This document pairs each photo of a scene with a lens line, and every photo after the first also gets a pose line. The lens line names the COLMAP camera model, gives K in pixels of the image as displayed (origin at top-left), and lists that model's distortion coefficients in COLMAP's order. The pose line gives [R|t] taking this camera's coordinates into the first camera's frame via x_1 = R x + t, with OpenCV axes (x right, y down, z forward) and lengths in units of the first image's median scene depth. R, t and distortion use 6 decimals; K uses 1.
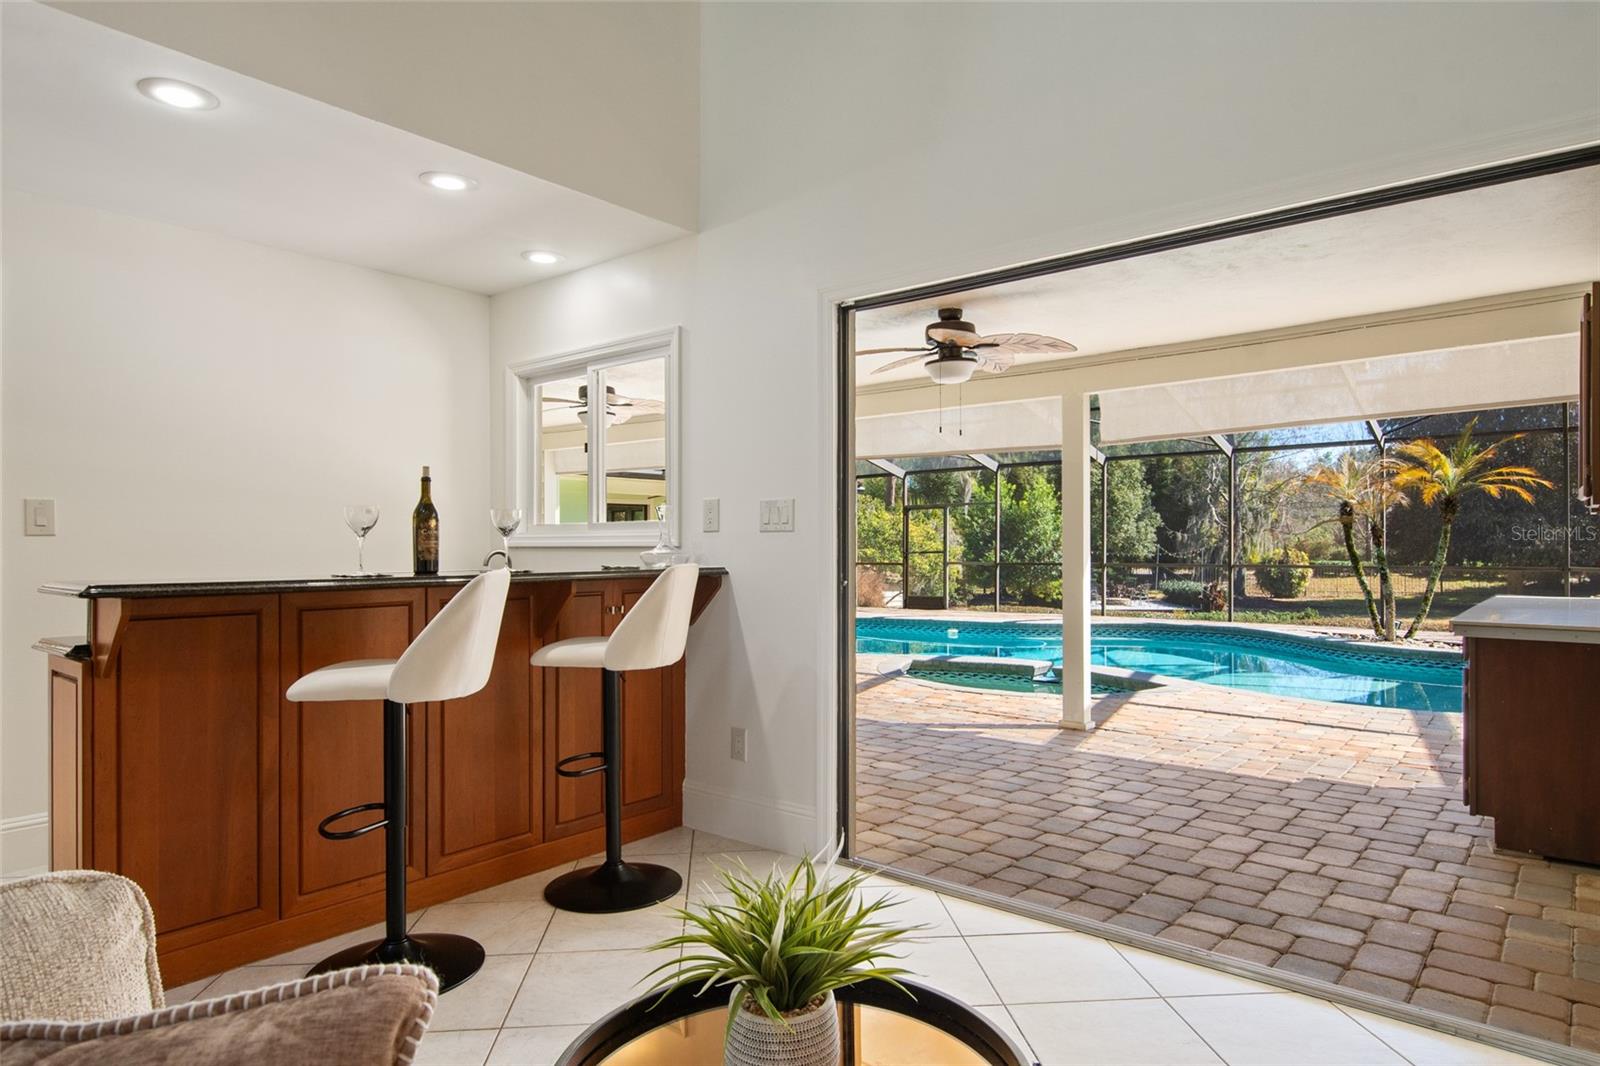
lens RADIAL K [[947.7, 0, 803.2], [0, 947.7, 534.8], [0, 0, 1]] dist [0.002484, -0.000063]
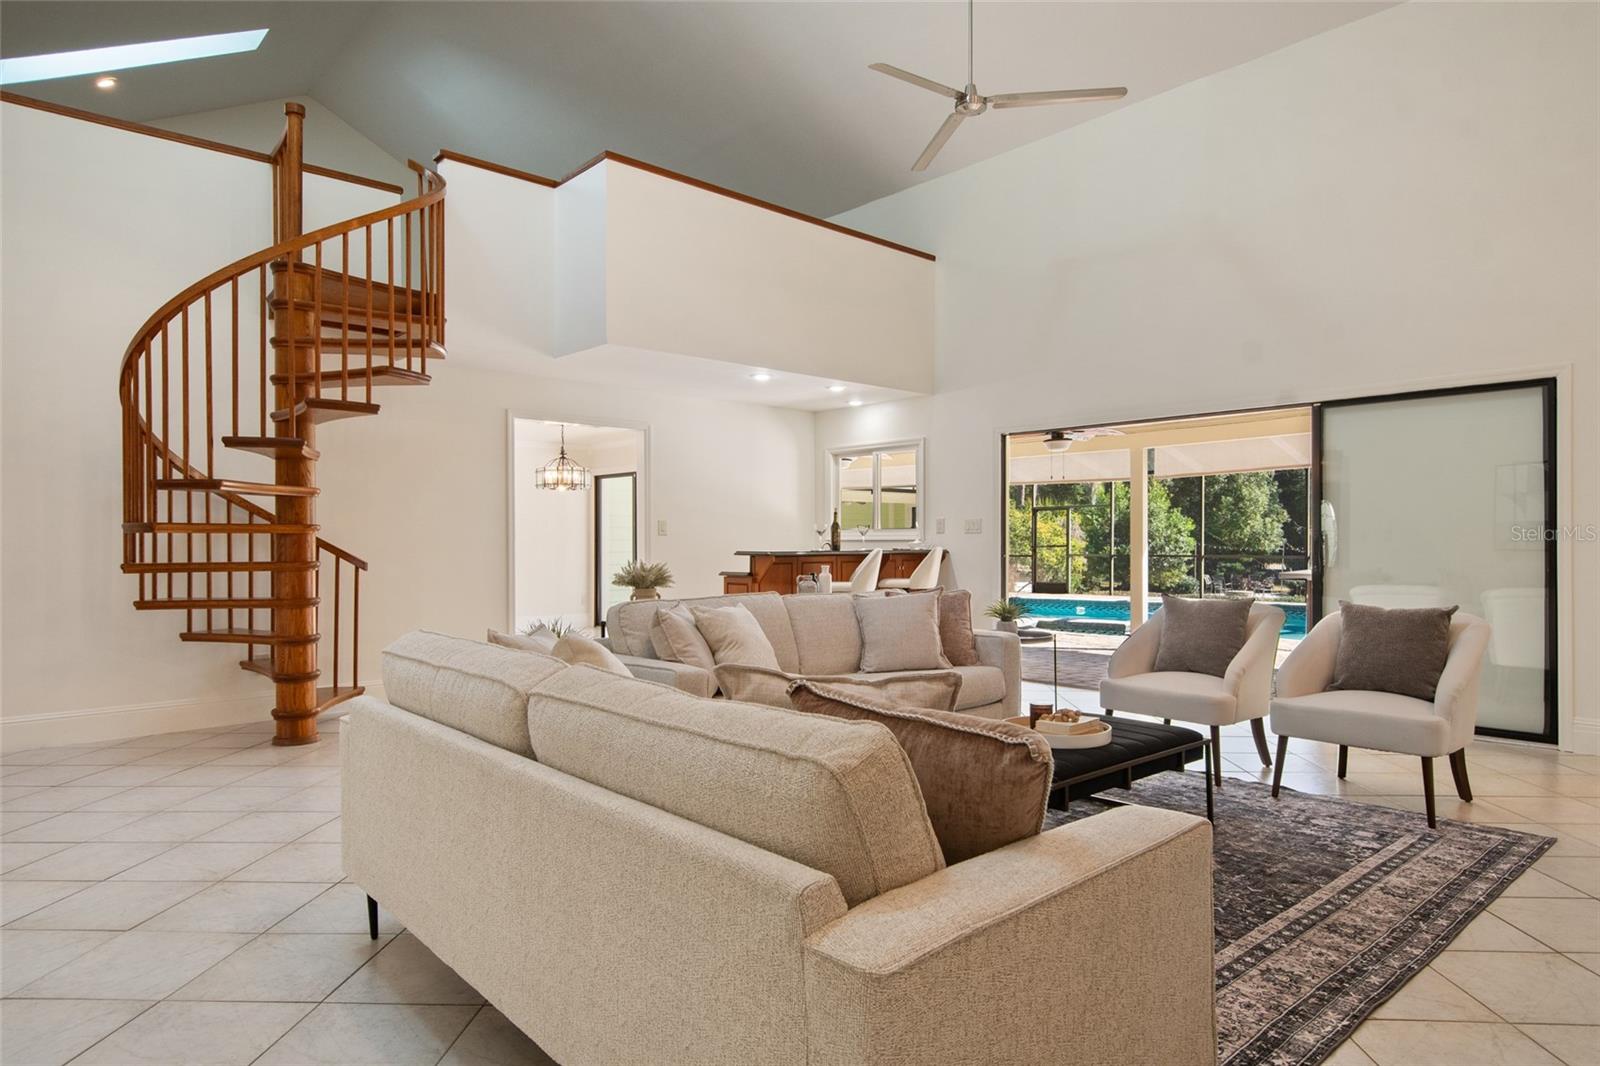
lens RADIAL K [[947.7, 0, 793.1], [0, 947.7, 538.0], [0, 0, 1]] dist [0.002484, -0.000063]
pose [[0.989857, -0.000736, -0.142065, -0.020850], [0.001919, 0.999965, 0.008186, -0.001910], [0.142054, -0.008376, 0.989823, -0.203671]]
